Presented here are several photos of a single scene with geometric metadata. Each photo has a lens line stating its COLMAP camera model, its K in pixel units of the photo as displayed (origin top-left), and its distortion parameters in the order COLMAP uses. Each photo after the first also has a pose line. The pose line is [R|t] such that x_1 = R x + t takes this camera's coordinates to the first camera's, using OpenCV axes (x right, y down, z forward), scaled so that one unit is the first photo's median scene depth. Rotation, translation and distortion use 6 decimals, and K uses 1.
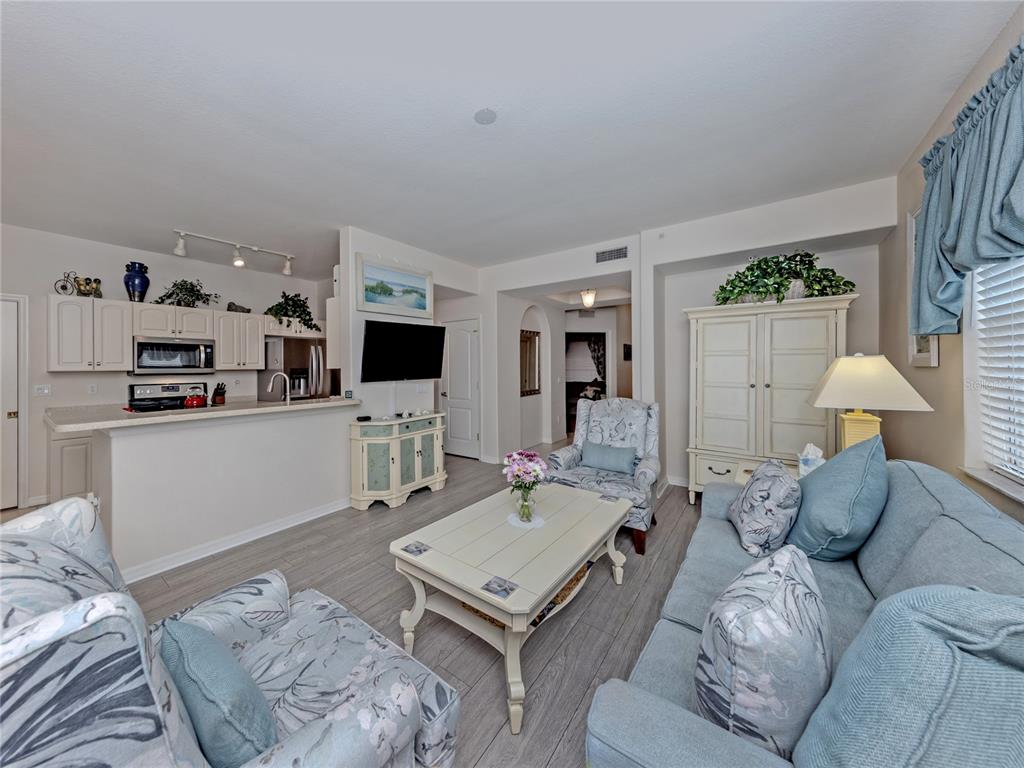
lens RADIAL K [[390.0, 0, 513.5], [0, 390.0, 359.7], [0, 0, 1]] dist [0.011106, -0.000566]
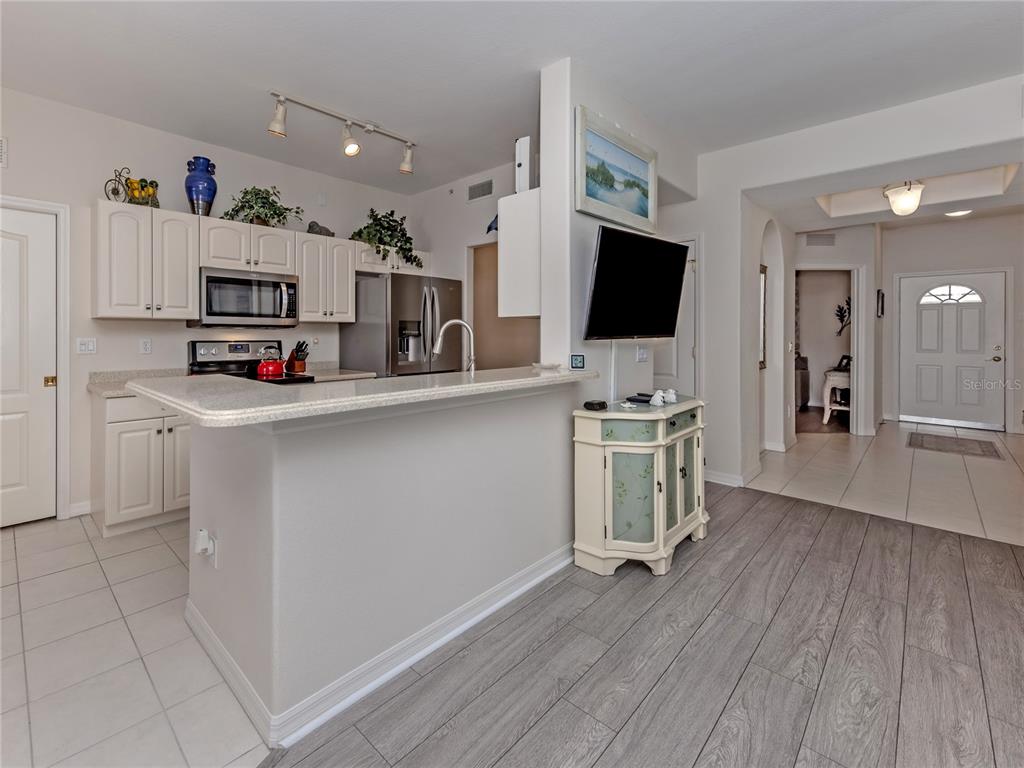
lens RADIAL K [[467.0, 0, 438.4], [0, 467.0, 330.1], [0, 0, 1]] dist [0.010666, -0.000196]
pose [[0.988014, 0.009093, -0.154098, -0.435123], [-0.008387, 0.999951, 0.005232, 0.037655], [0.154138, -0.003877, 0.988042, 0.276803]]
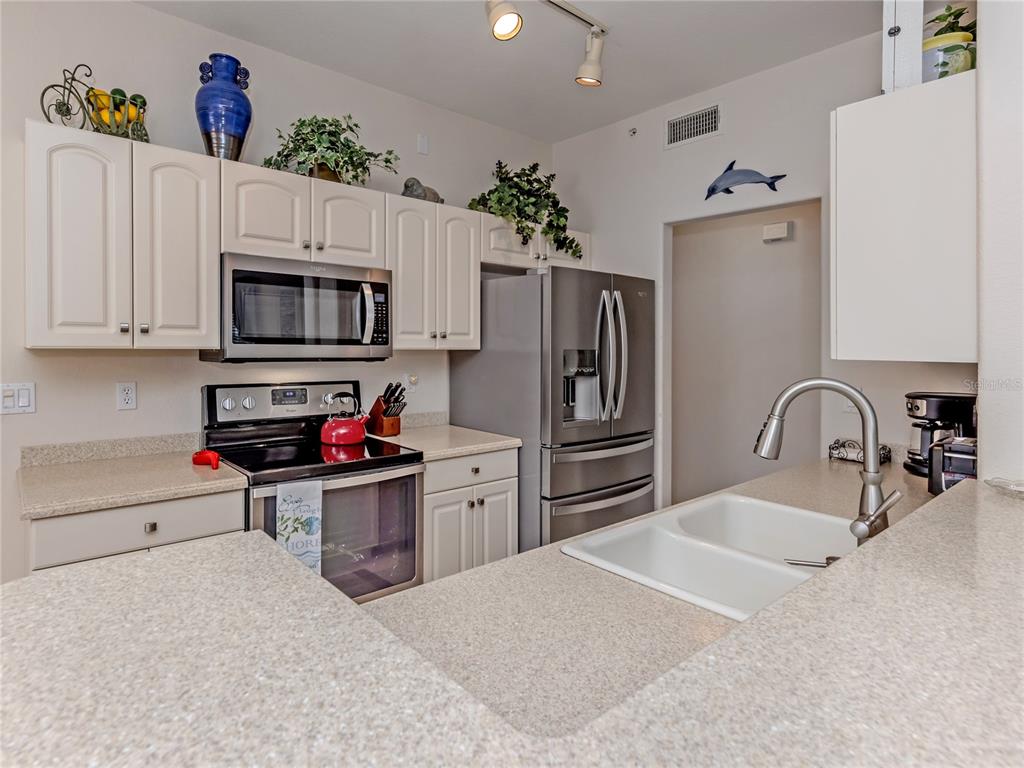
lens RADIAL K [[541.4, 0, 482.6], [0, 541.4, 348.1], [0, 0, 1]] dist [0.004424, -0.000657]
pose [[0.981387, 0.021846, -0.190793, -0.615684], [-0.016816, 0.999468, 0.027940, 0.008916], [0.191302, -0.024212, 0.981233, 0.540766]]
